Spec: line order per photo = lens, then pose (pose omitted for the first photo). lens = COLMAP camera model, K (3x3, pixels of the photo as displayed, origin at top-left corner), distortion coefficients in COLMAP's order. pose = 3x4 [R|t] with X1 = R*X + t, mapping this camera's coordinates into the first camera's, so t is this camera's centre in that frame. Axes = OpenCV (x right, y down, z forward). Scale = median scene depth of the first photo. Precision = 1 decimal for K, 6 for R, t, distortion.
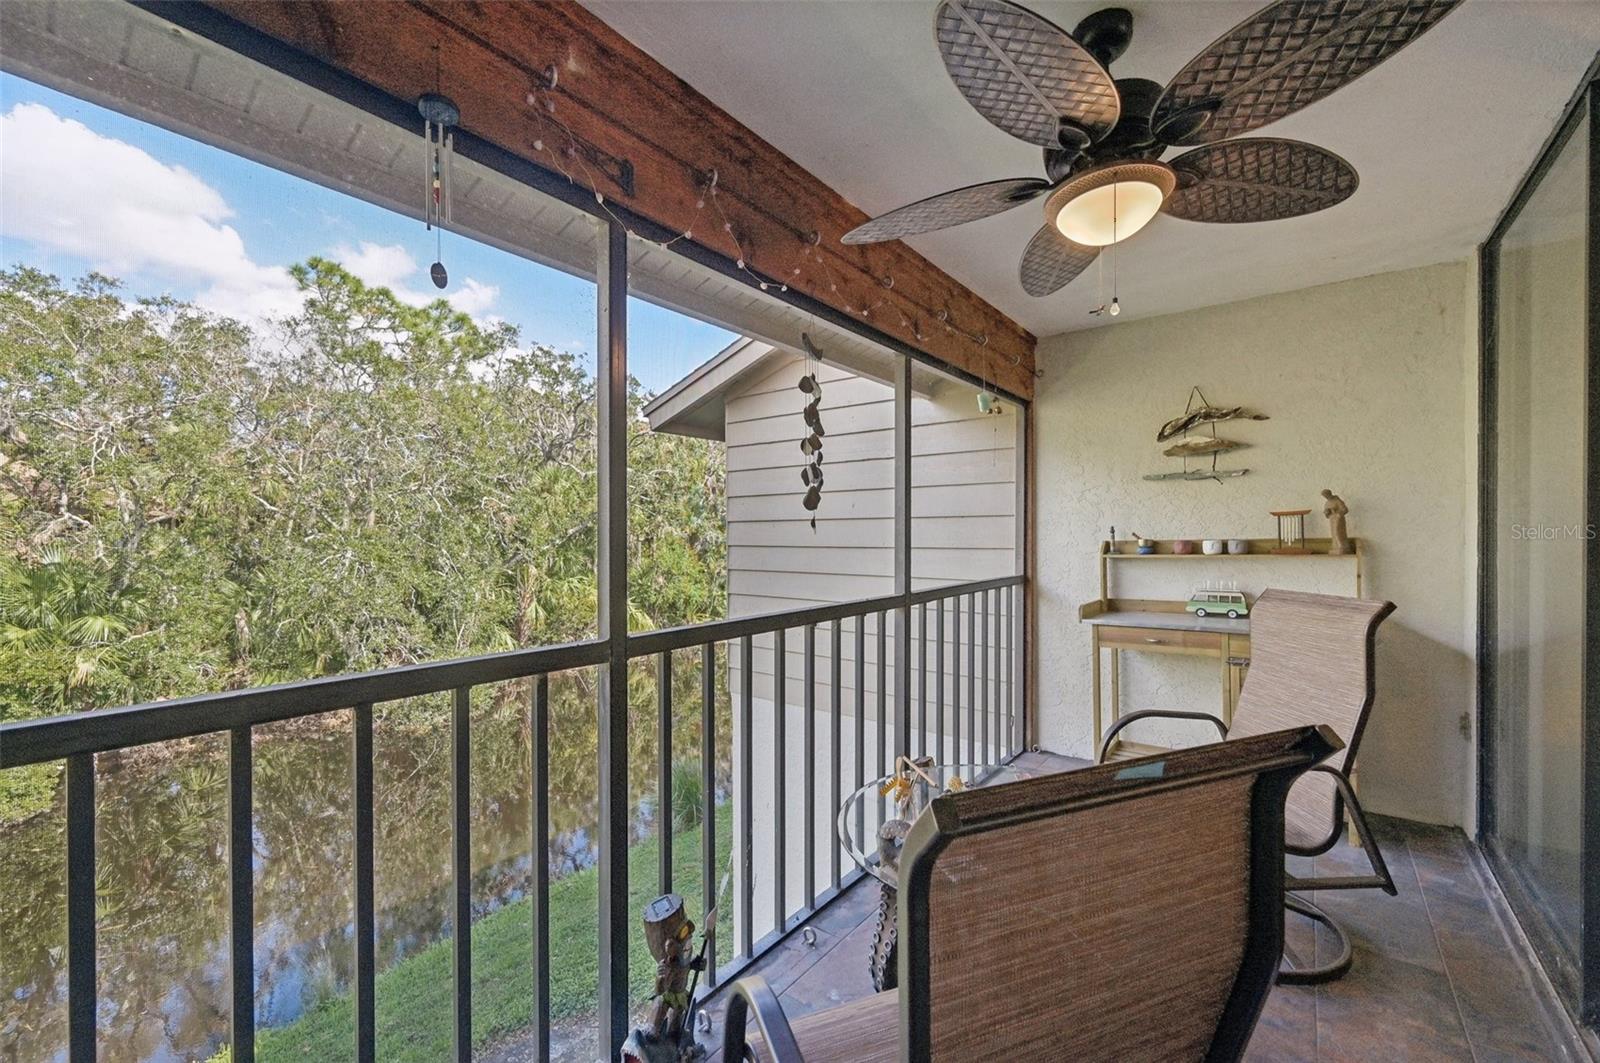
lens RADIAL K [[664.2, 0, 808.4], [0, 664.2, 535.6], [0, 0, 1]] dist [0.002331, -0.000693]
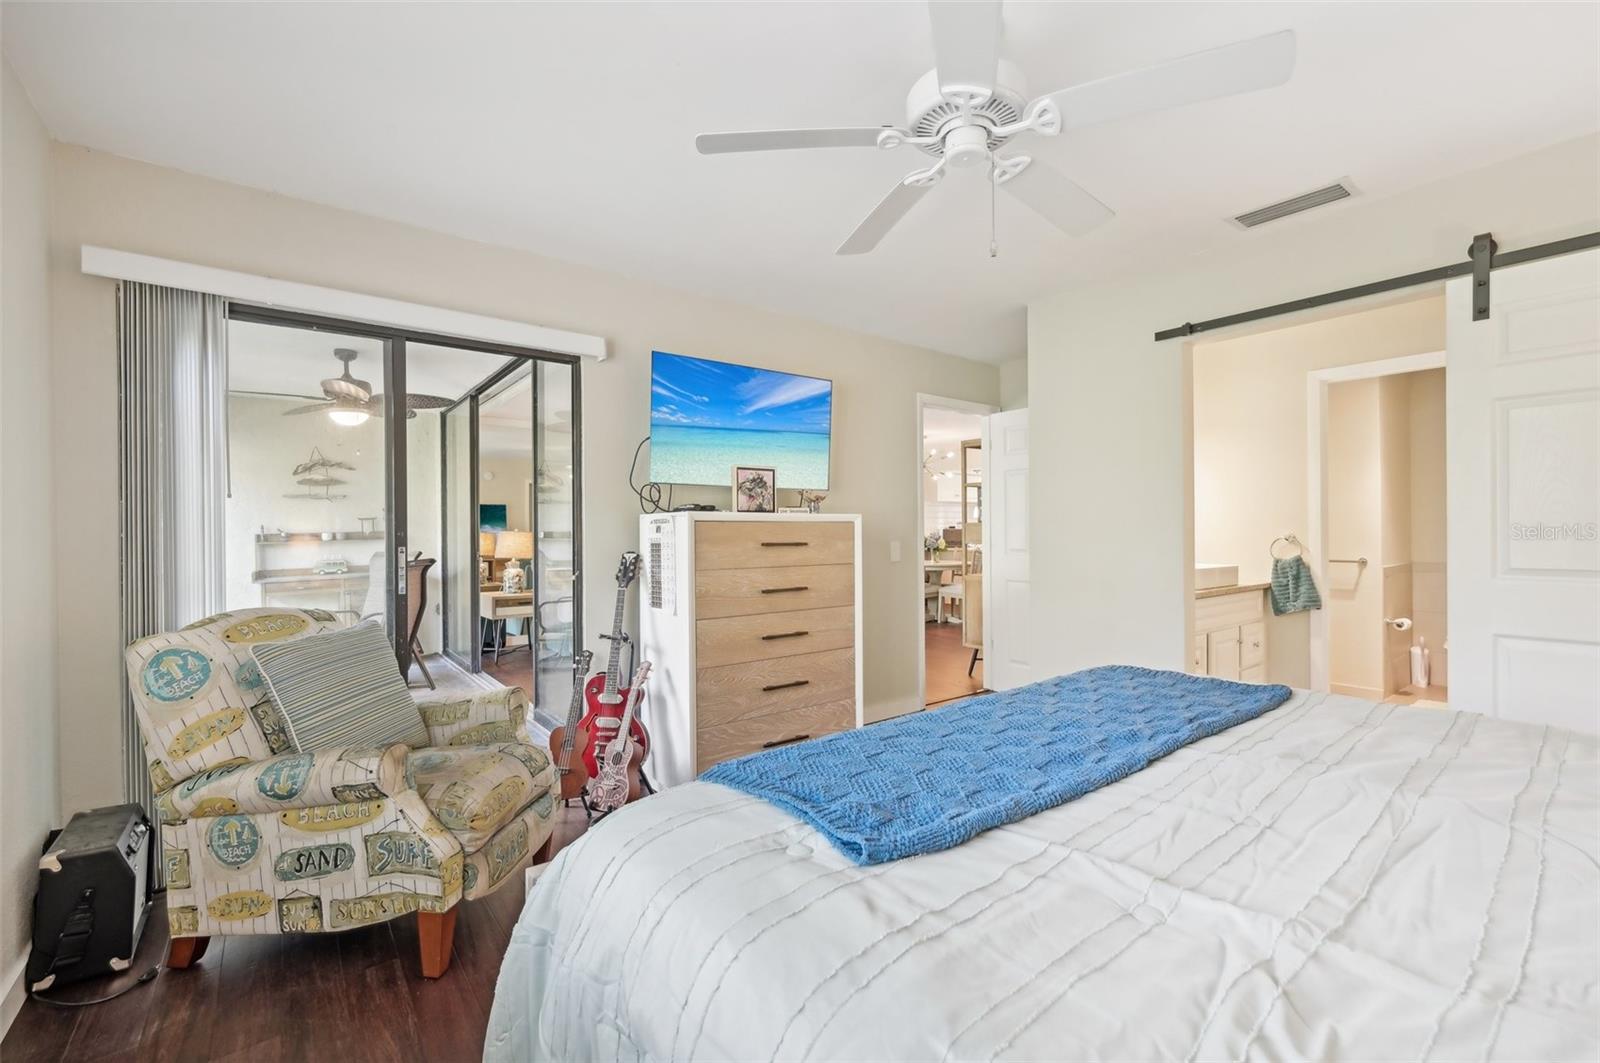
lens RADIAL K [[682.9, 0, 792.8], [0, 682.9, 530.1], [0, 0, 1]] dist [0.001039, 0.000746]
pose [[0.264353, 0.000226, 0.964426, -0.858046], [0.011915, 0.999923, -0.003500, 0.021785], [-0.964352, 0.012416, 0.264330, -0.725810]]
